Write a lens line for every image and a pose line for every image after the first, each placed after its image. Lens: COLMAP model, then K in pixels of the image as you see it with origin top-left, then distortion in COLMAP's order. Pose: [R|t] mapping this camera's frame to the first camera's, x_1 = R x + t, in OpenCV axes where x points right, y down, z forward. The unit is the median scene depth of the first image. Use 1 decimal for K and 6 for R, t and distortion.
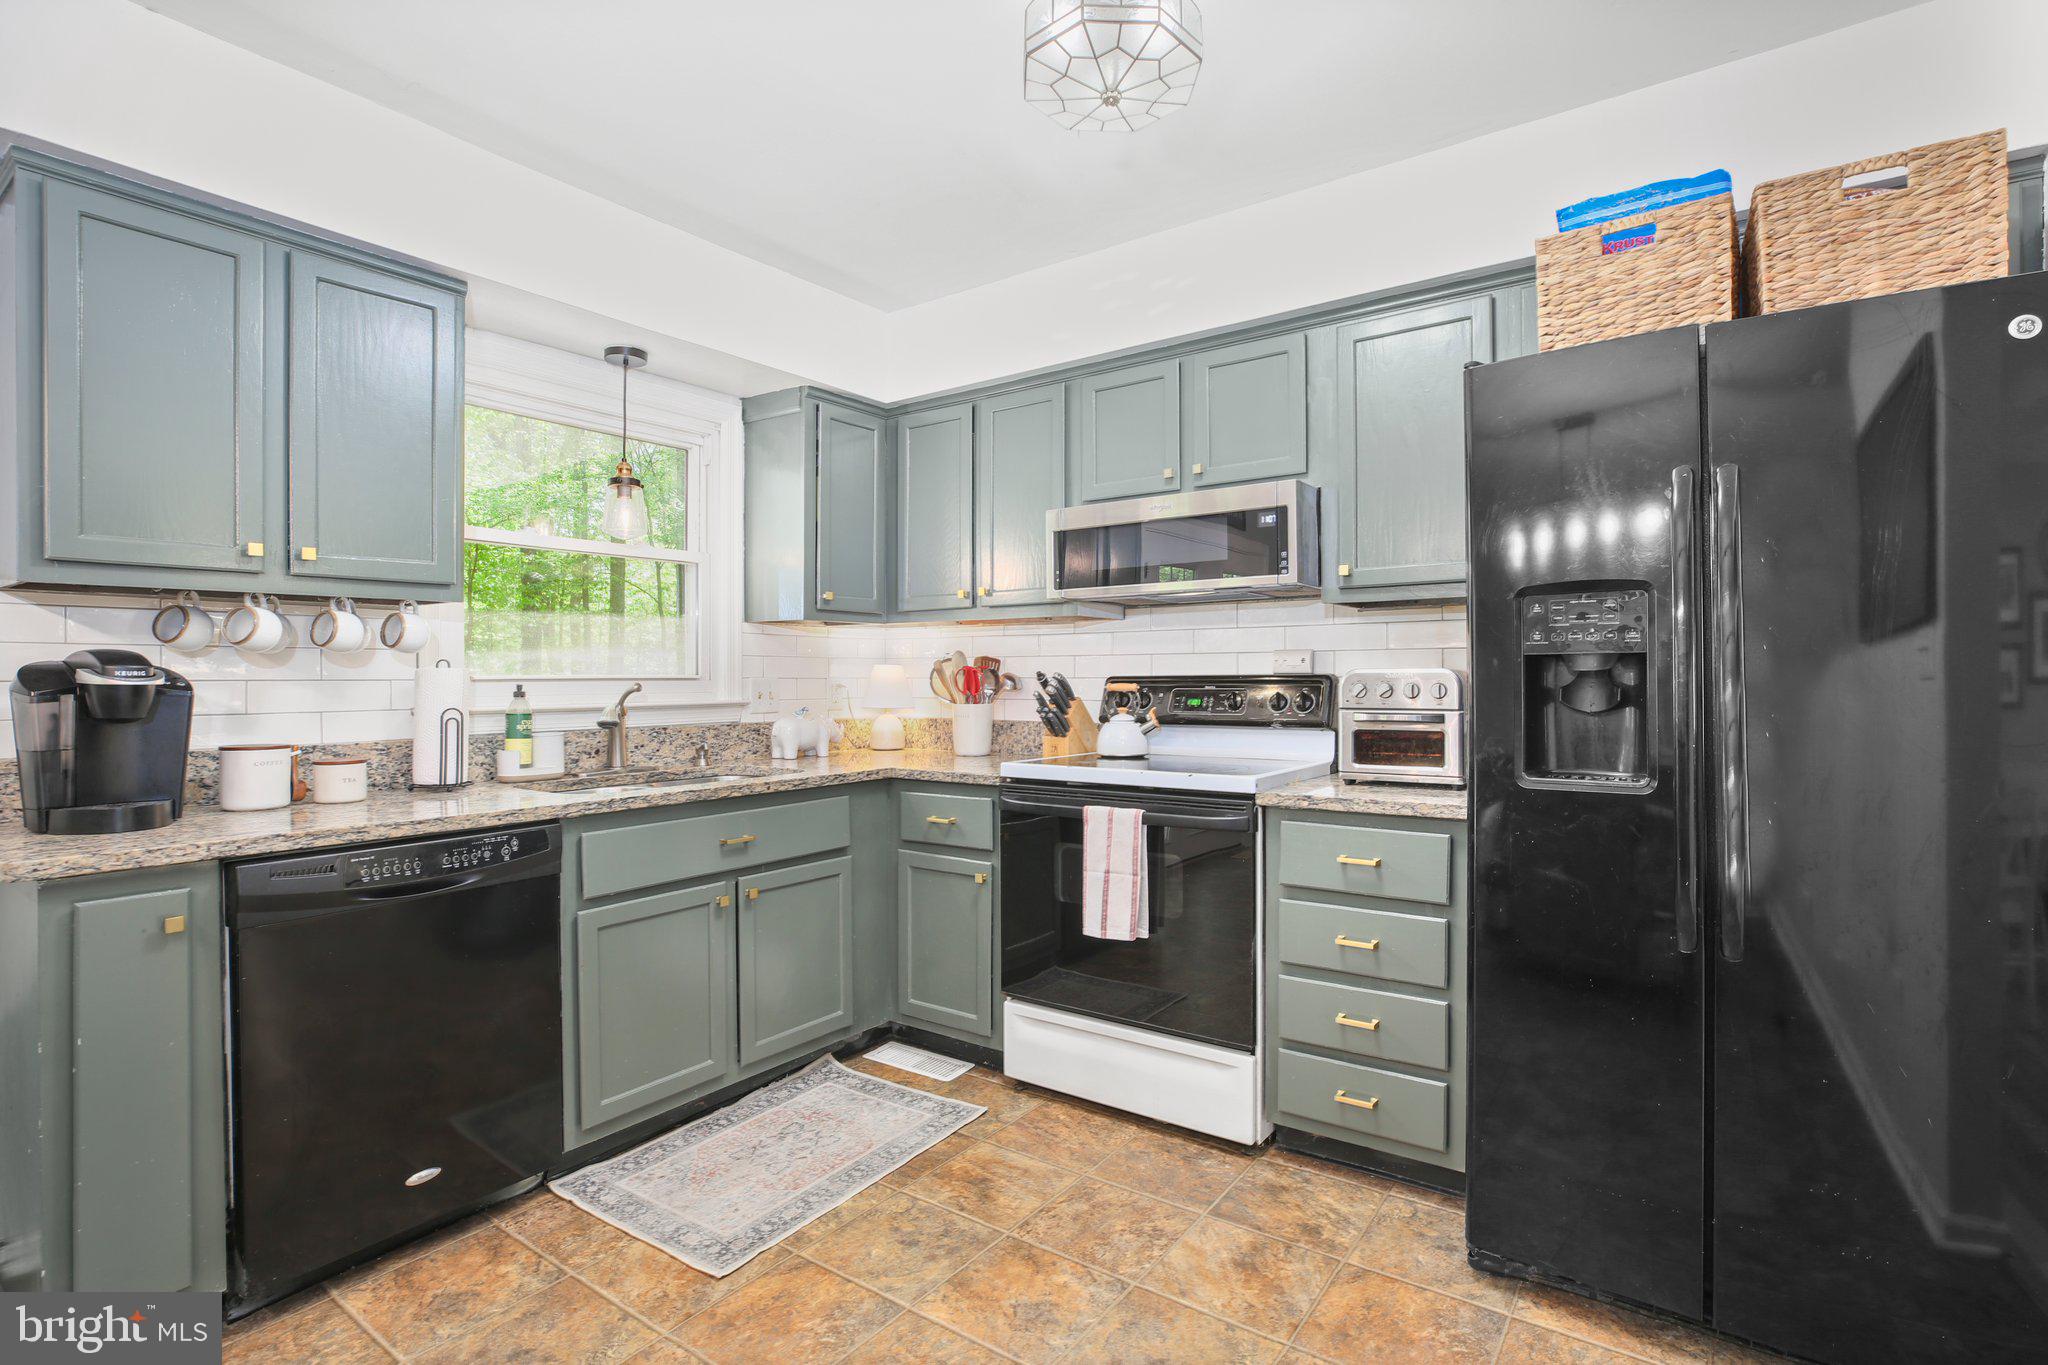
lens RADIAL K [[1026.2, 0, 1028.0], [0, 1026.2, 681.1], [0, 0, 1]] dist [-0.011939, 0.002985]
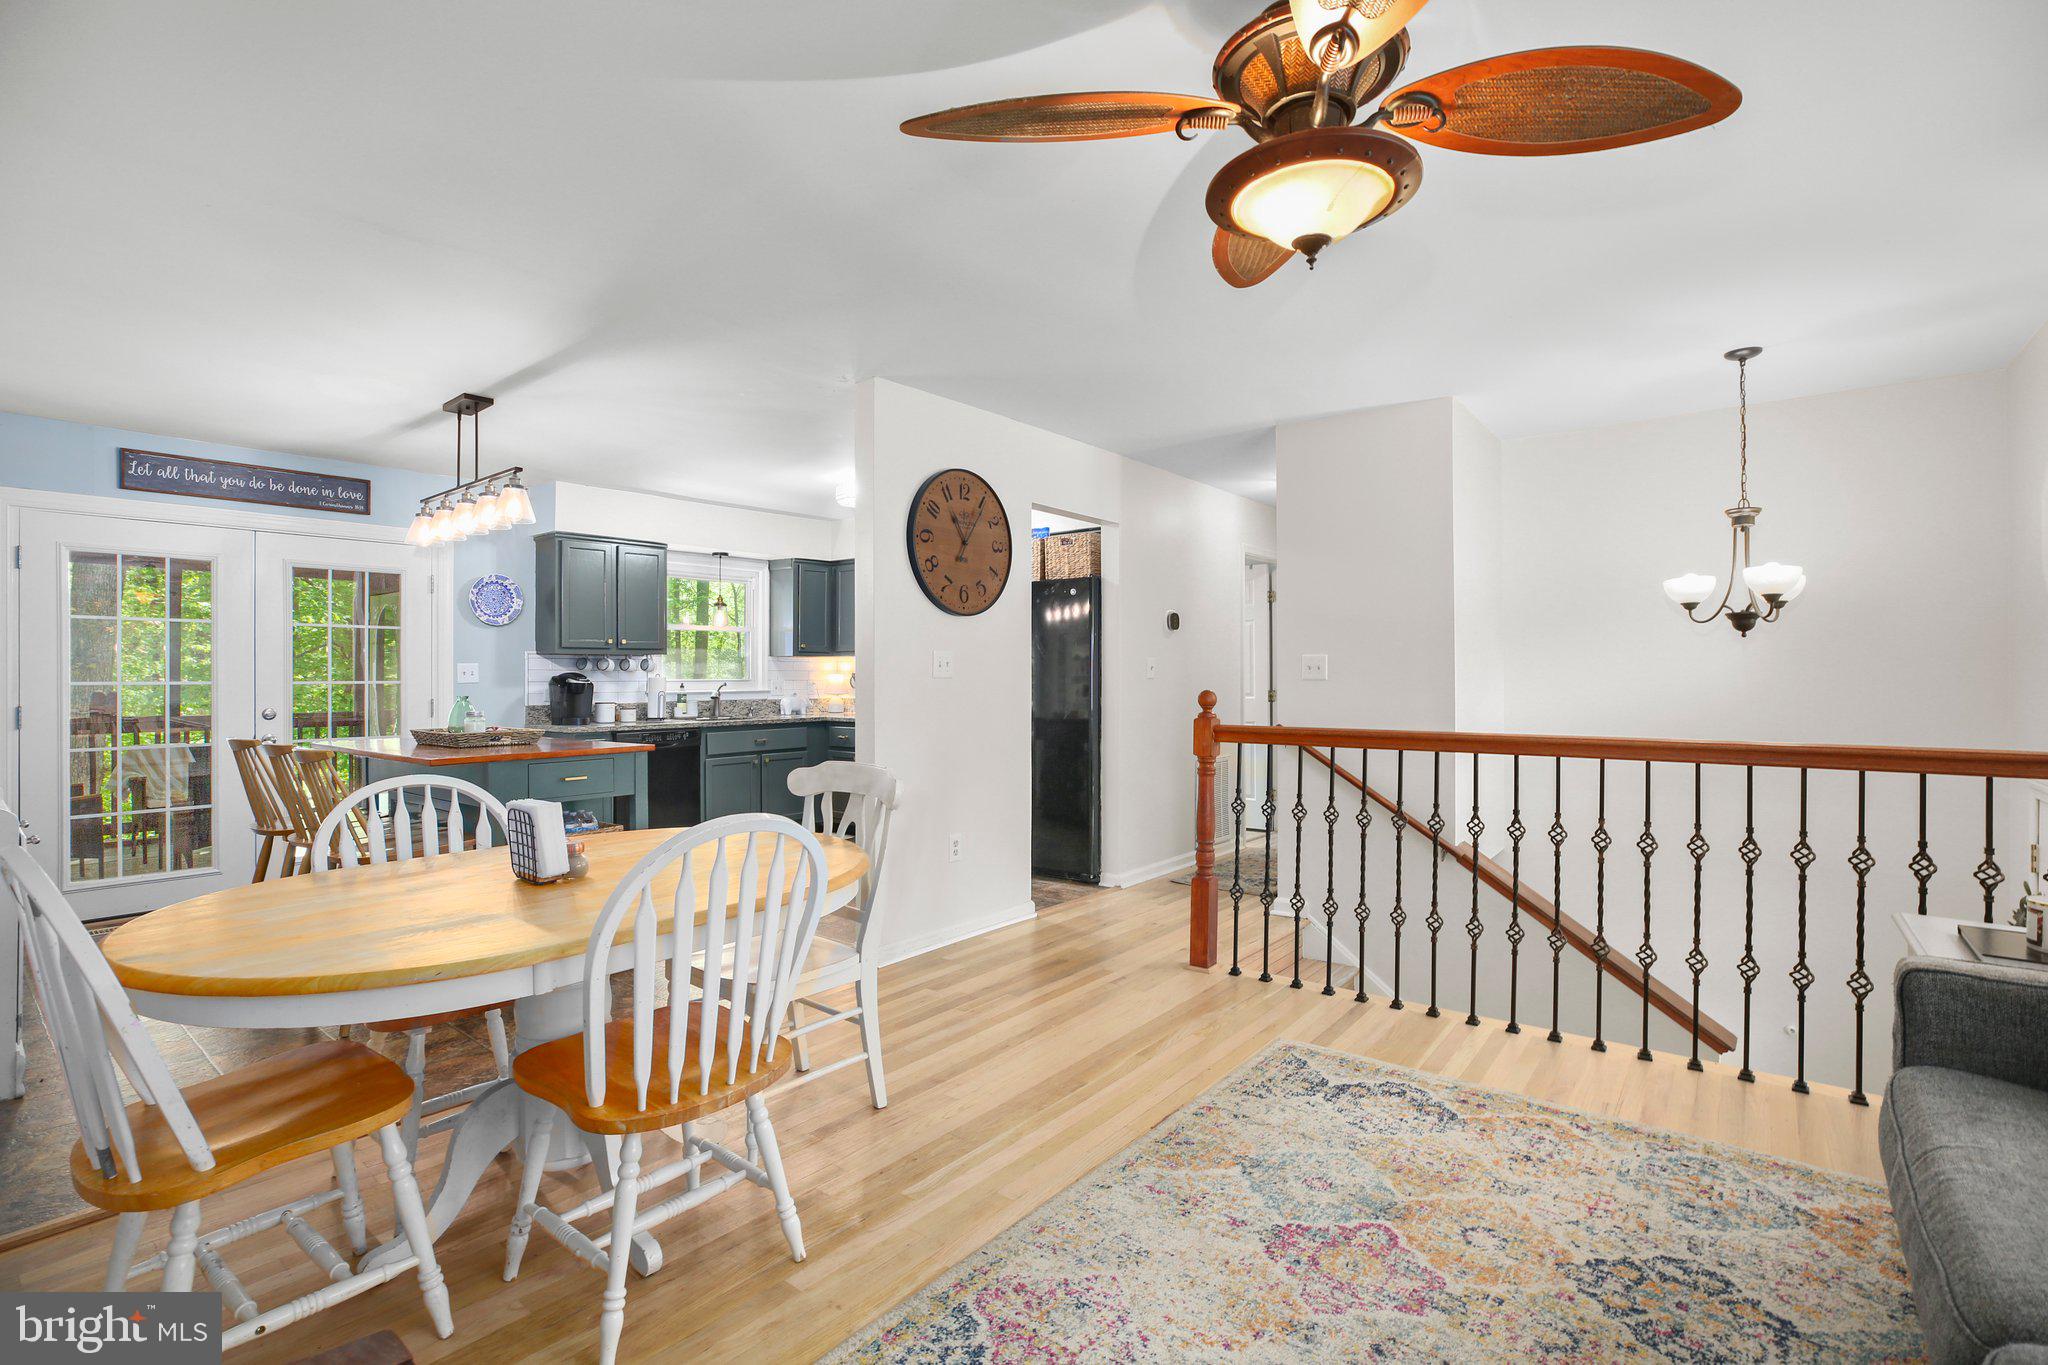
lens RADIAL K [[923.8, 0, 1019.7], [0, 923.8, 681.5], [0, 0, 1]] dist [-0.011209, 0.001581]
pose [[0.998737, 0.001919, -0.050197, 0.519711], [-0.001830, 0.999997, 0.001806, -0.006760], [0.050200, -0.001712, 0.998738, -1.397867]]
